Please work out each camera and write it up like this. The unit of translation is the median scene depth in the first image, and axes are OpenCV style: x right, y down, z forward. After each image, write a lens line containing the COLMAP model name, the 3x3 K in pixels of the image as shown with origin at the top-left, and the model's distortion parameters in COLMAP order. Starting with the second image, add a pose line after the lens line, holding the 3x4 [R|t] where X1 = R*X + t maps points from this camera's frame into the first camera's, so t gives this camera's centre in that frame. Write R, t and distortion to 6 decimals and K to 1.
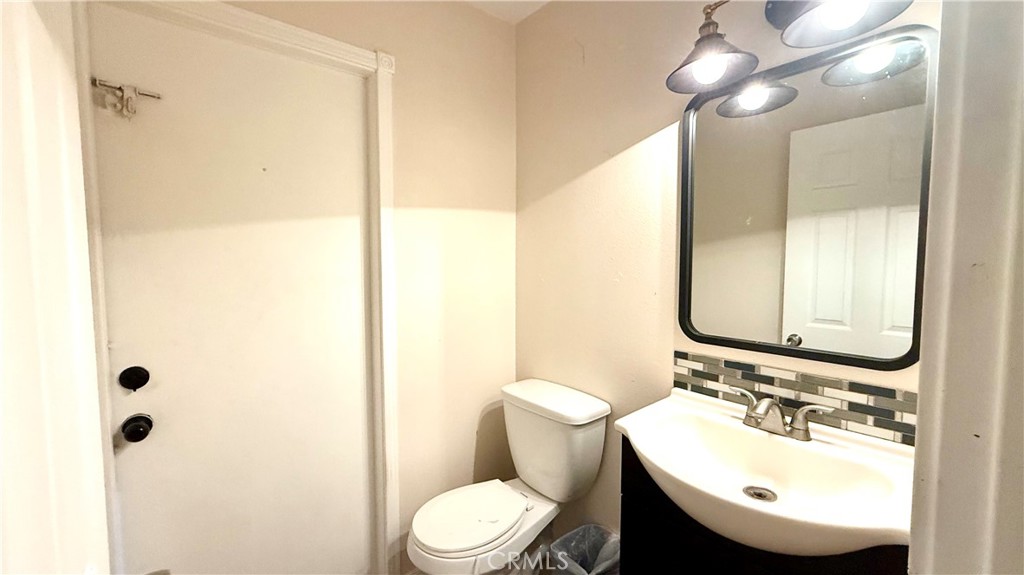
lens RADIAL K [[400.7, 0, 512.1], [0, 400.7, 286.6], [0, 0, 1]] dist [0.001255, 0.000079]
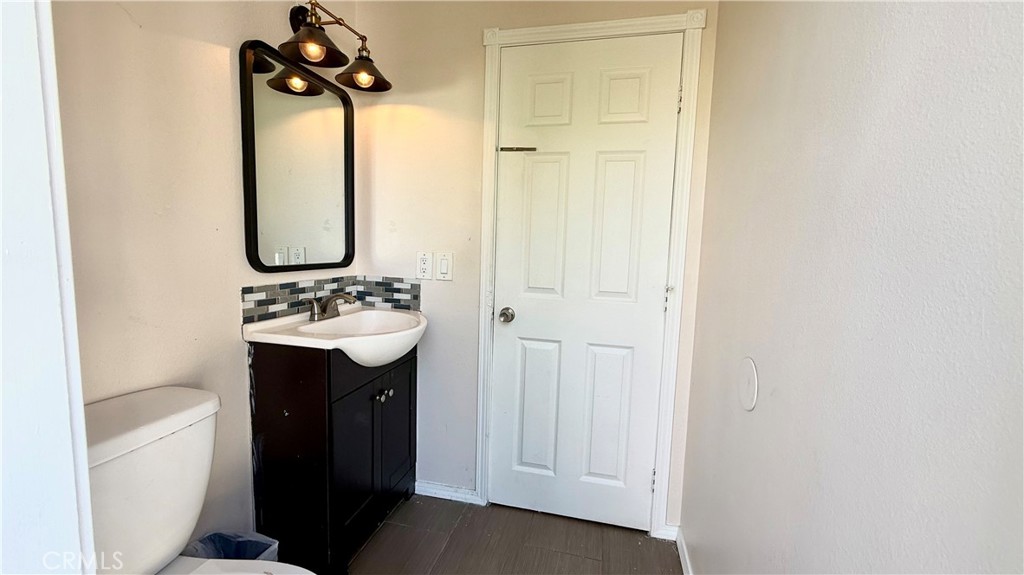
lens RADIAL K [[400.7, 0, 511.8], [0, 400.7, 286.1], [0, 0, 1]] dist [0.001255, 0.000079]
pose [[-0.602385, -0.097793, 0.792192, -0.818949], [0.018410, 0.990500, 0.136272, 0.034808], [-0.797993, 0.096672, -0.594862, 1.109120]]
